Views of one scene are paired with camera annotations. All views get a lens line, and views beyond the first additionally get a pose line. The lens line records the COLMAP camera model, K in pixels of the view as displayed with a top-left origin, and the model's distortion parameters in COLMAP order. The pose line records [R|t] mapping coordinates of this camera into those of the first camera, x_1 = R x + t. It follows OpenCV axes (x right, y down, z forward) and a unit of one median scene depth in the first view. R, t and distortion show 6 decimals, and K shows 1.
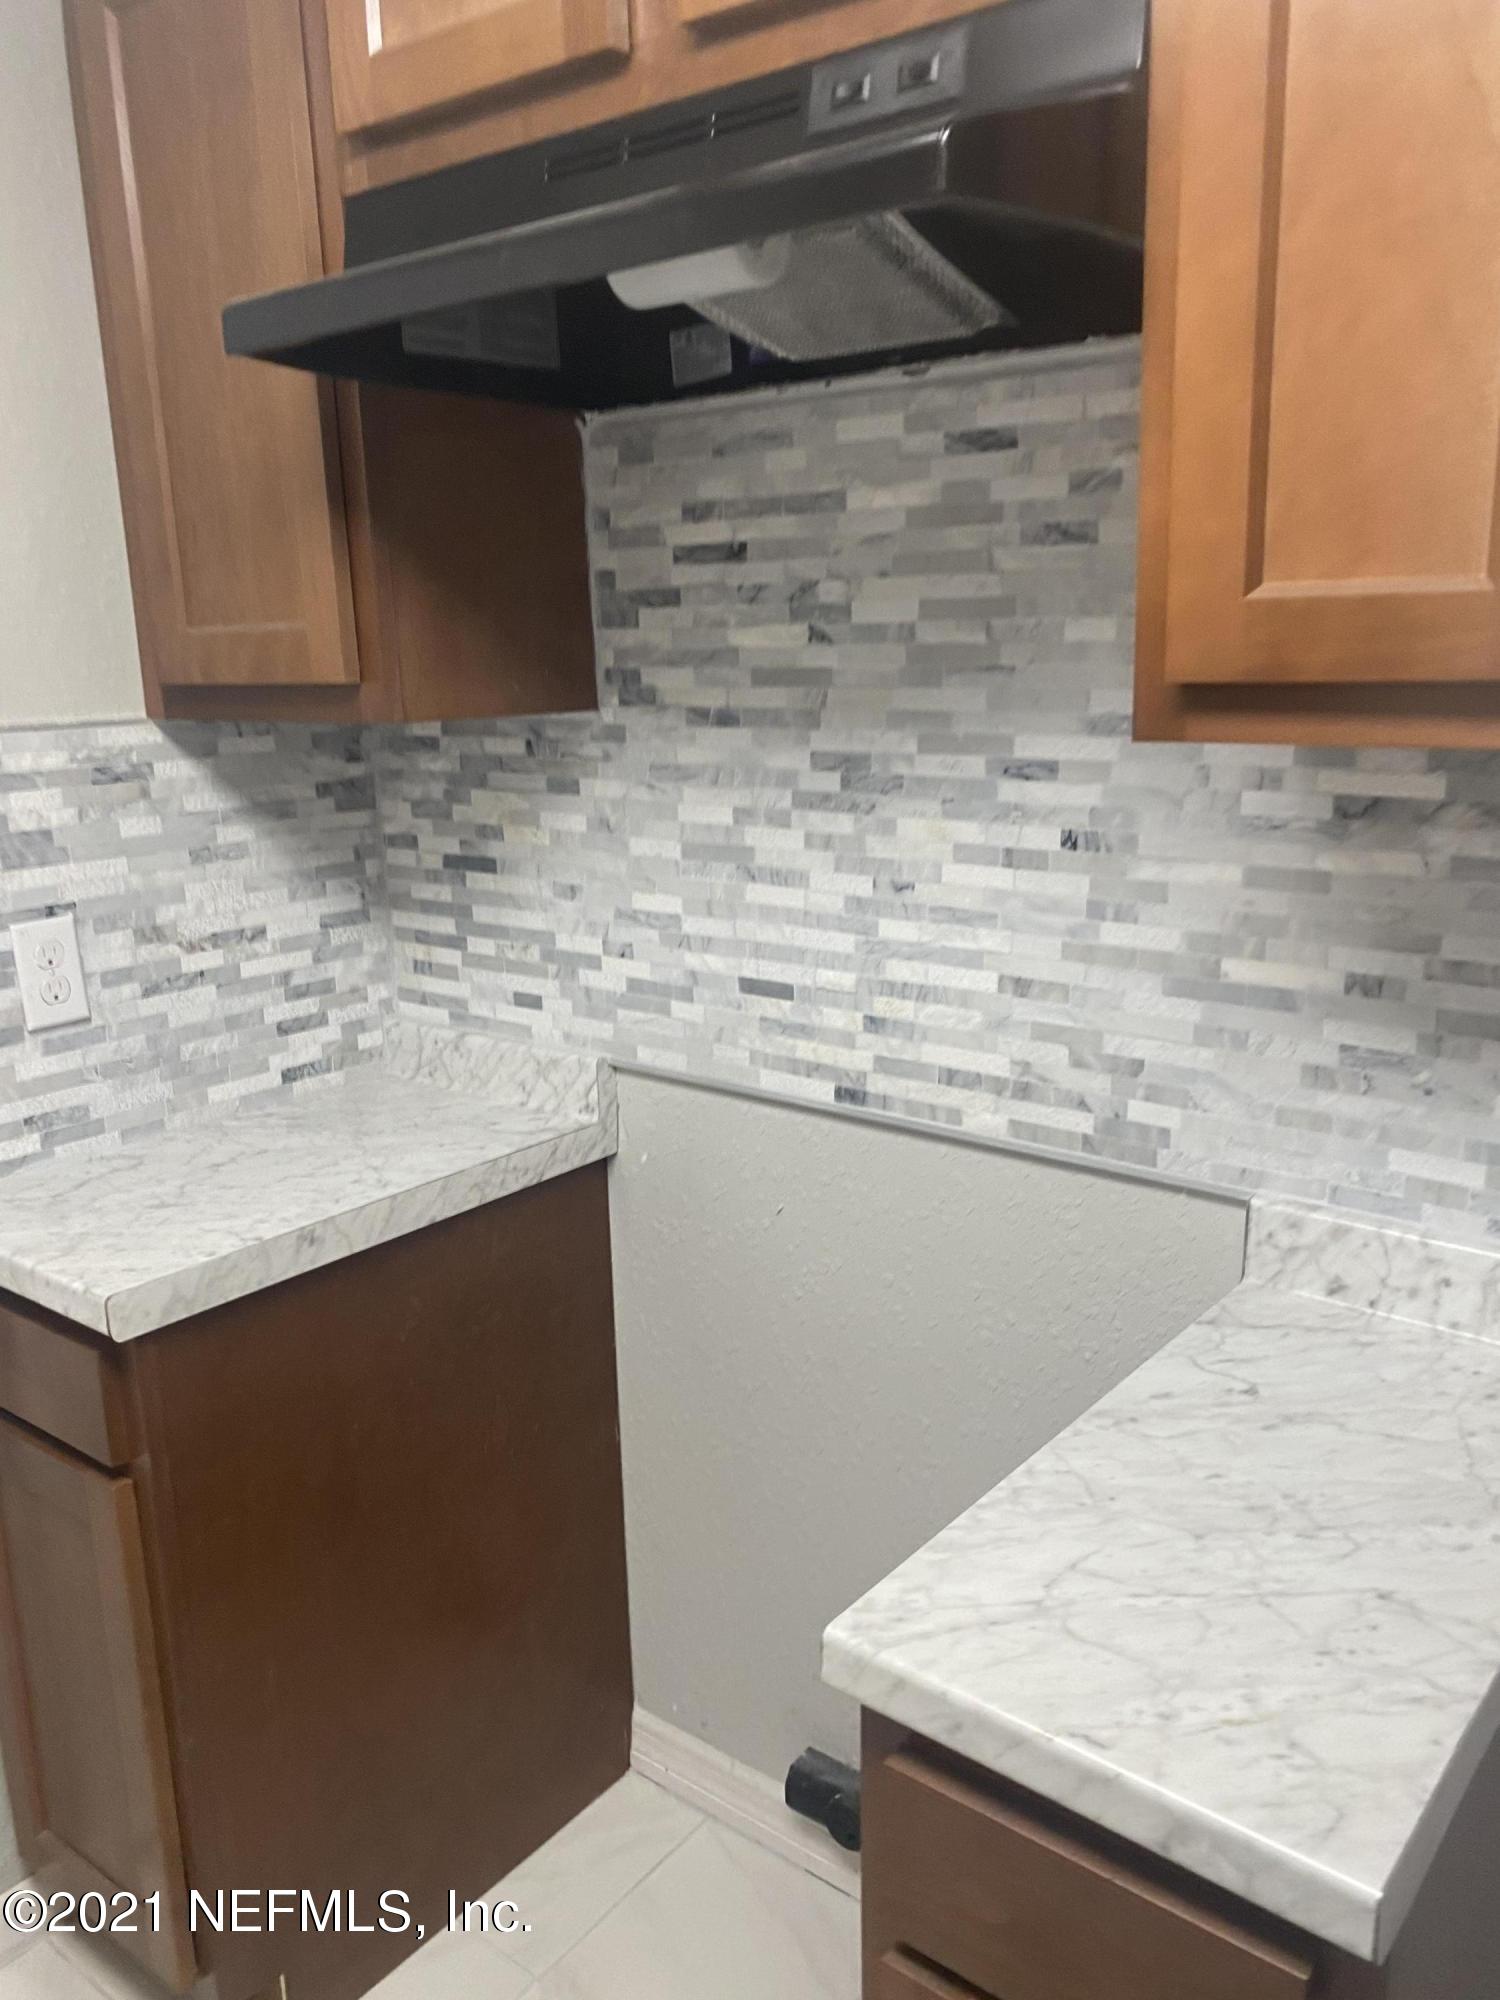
lens RADIAL K [[1525.2, 0, 756.5], [0, 1525.2, 1014.6], [0, 0, 1]] dist [0.013695, 0.001292]
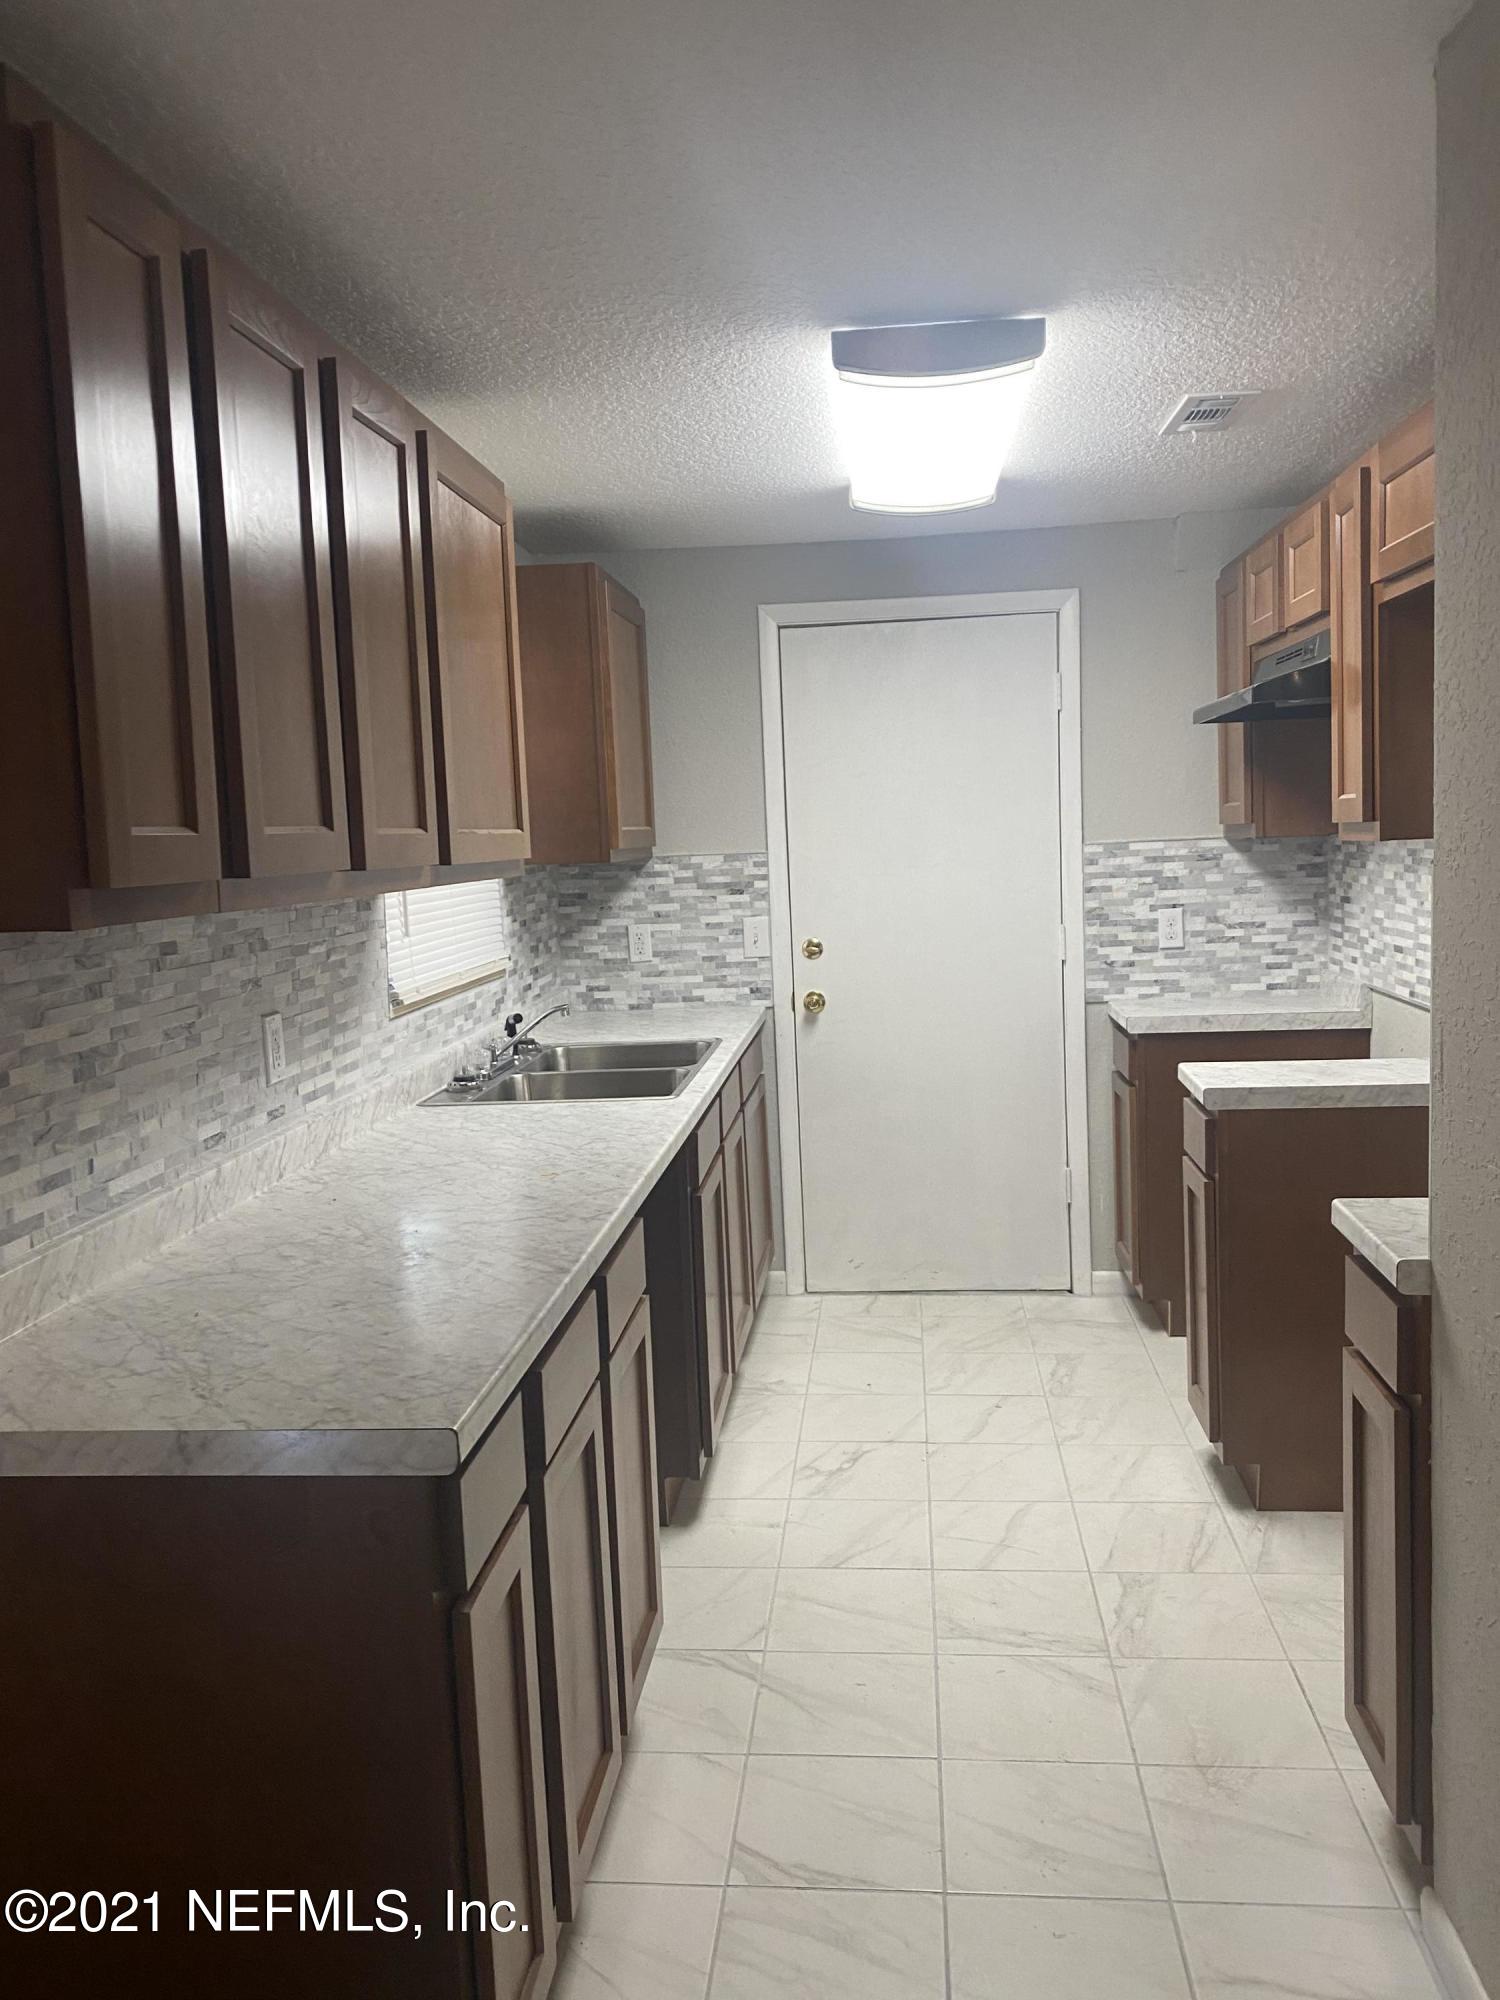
lens RADIAL K [[1525.2, 0, 749.3], [0, 1525.2, 998.3], [0, 0, 1]] dist [0.013695, 0.001292]
pose [[0.521123, 0.087512, -0.848983, 1.366204], [-0.171213, 0.985228, -0.003538, 0.217095], [0.836132, 0.147201, 0.528408, -0.977651]]
